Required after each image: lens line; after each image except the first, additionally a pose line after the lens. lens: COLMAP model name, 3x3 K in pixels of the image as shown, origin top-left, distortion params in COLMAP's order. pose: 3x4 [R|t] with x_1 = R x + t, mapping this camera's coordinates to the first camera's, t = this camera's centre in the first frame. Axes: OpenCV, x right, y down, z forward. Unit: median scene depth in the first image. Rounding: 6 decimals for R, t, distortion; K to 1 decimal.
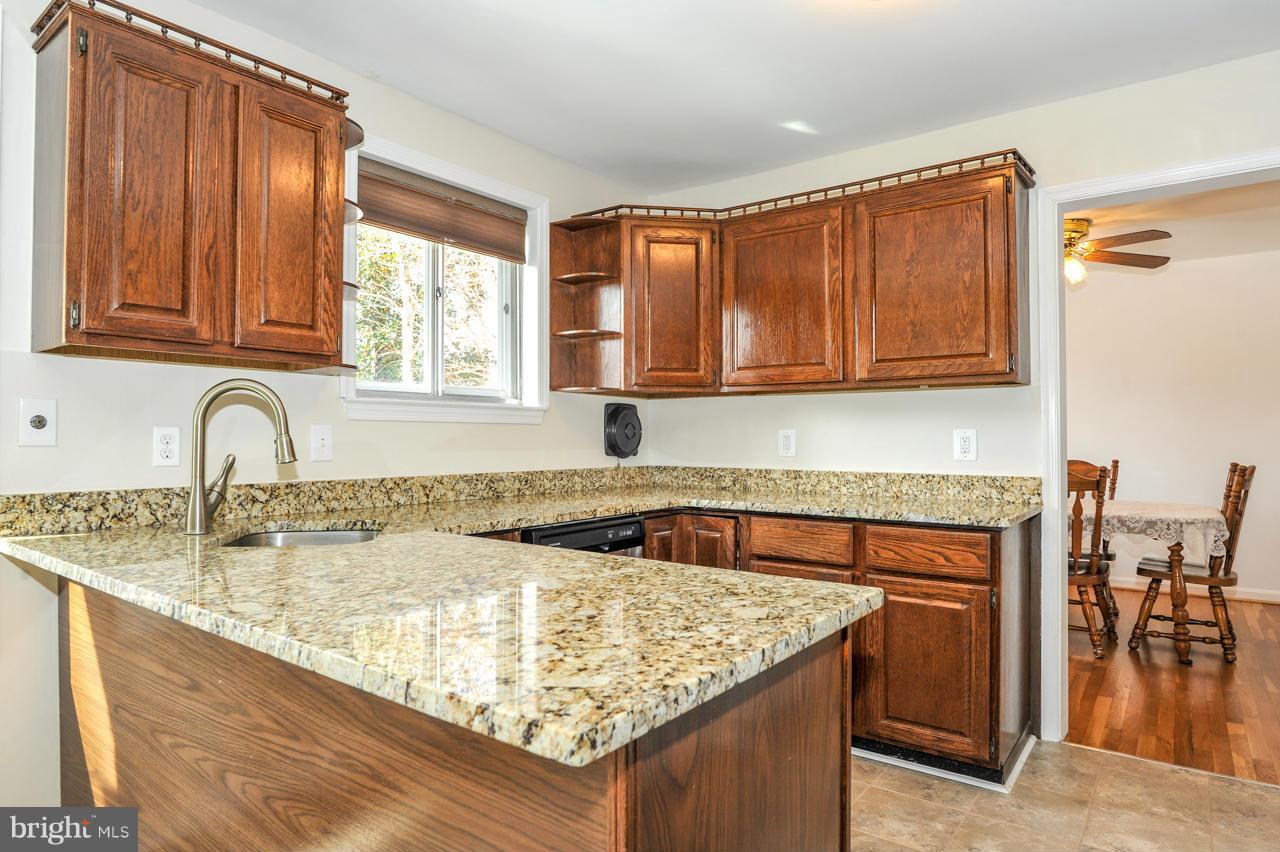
lens RADIAL K [[735.7, 0, 630.0], [0, 735.7, 424.3], [0, 0, 1]] dist [-0.039445, 0.012379]
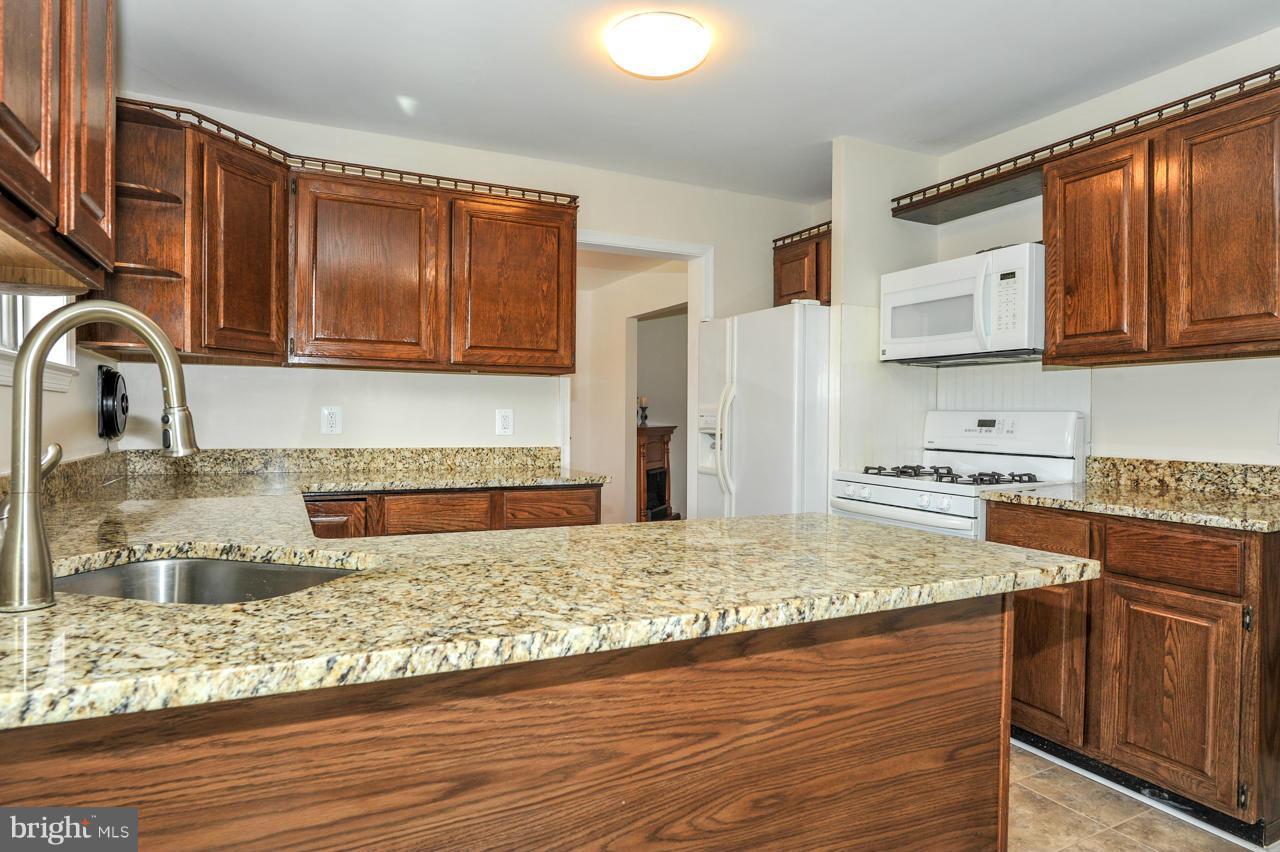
lens RADIAL K [[735.7, 0, 629.0], [0, 735.7, 426.3], [0, 0, 1]] dist [-0.039445, 0.012379]
pose [[0.455792, -0.006874, 0.890060, -0.550137], [-0.024456, 0.999496, 0.020243, 0.005607], [-0.889750, -0.030994, 0.455394, 0.274890]]
